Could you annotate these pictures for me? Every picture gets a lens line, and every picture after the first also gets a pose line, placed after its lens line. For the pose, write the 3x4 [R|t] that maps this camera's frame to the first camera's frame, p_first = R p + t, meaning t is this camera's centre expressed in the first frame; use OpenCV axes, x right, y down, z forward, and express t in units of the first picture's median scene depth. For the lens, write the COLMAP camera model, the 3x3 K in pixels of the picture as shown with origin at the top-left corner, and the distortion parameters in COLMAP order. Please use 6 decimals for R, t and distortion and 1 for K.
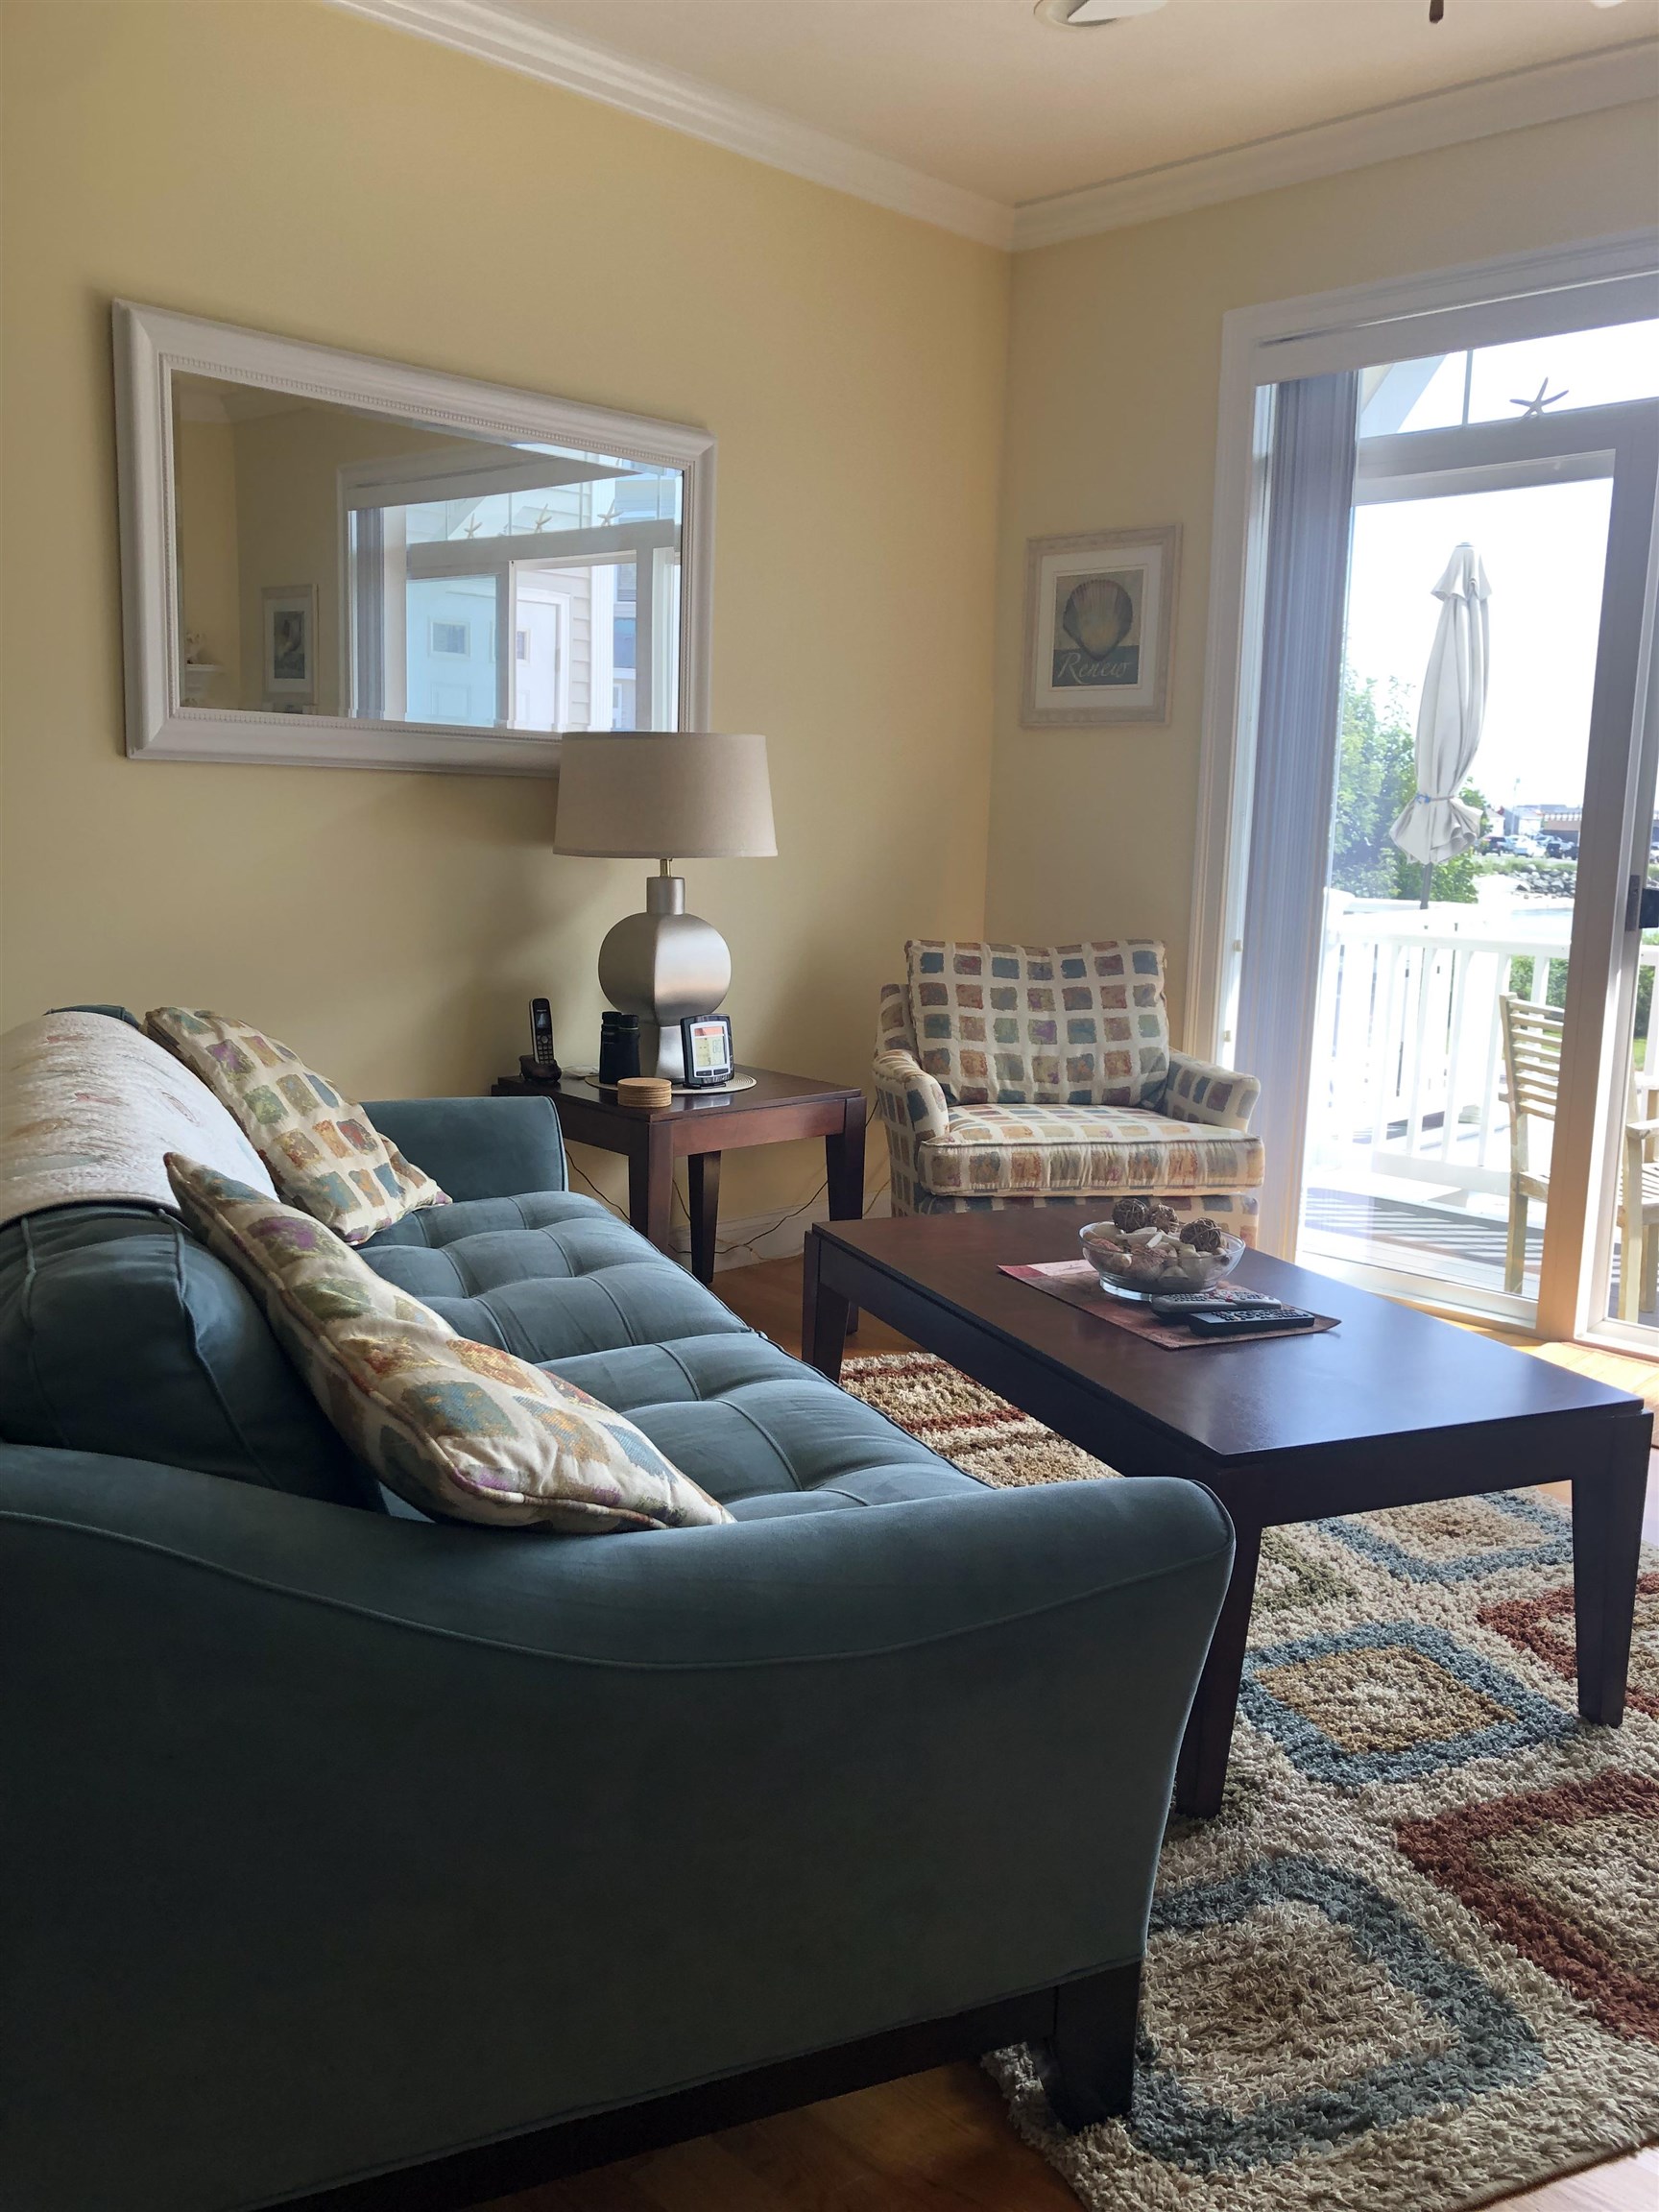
lens RADIAL K [[1818.3, 0, 840.3], [0, 1818.3, 1143.0], [0, 0, 1]] dist [0.036238, -0.034658]
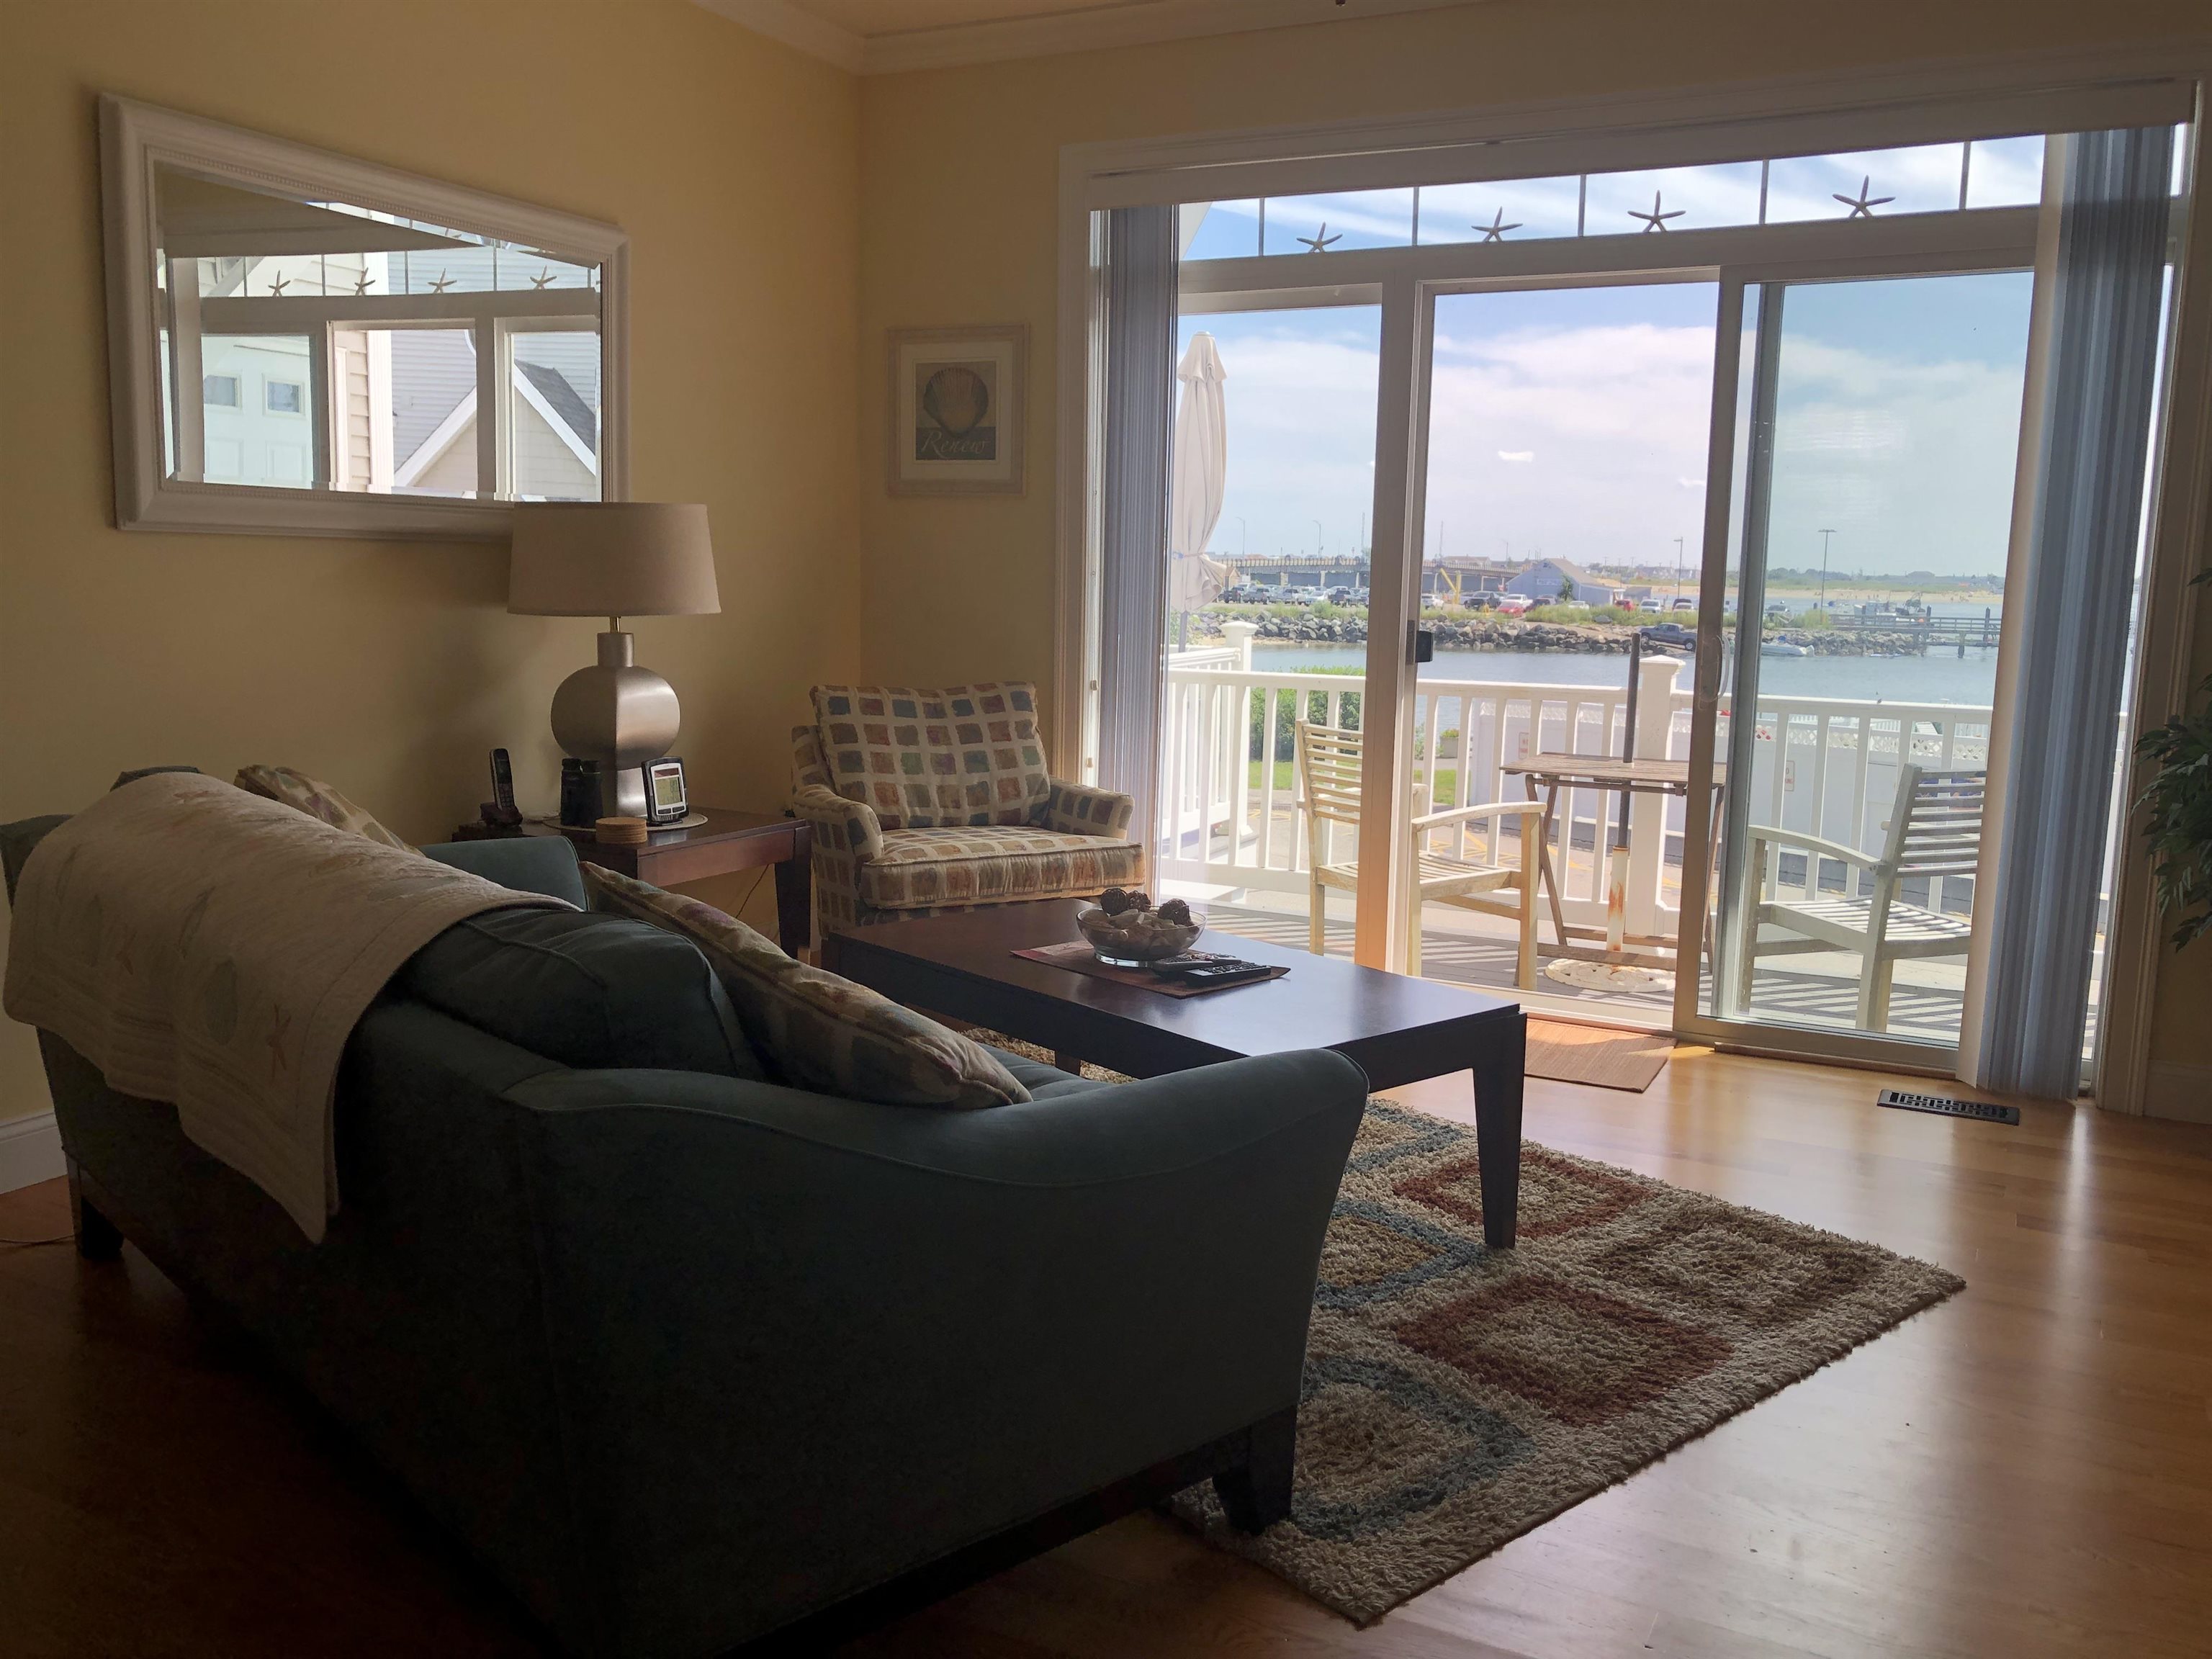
lens RADIAL K [[1818.3, 0, 1101.3], [0, 1818.3, 849.0], [0, 0, 1]] dist [0.036238, -0.034658]
pose [[0.952176, -0.053693, 0.300794, -0.154604], [0.060026, 0.998127, -0.011843, 0.012803], [-0.299595, 0.029332, 0.953616, -0.124215]]
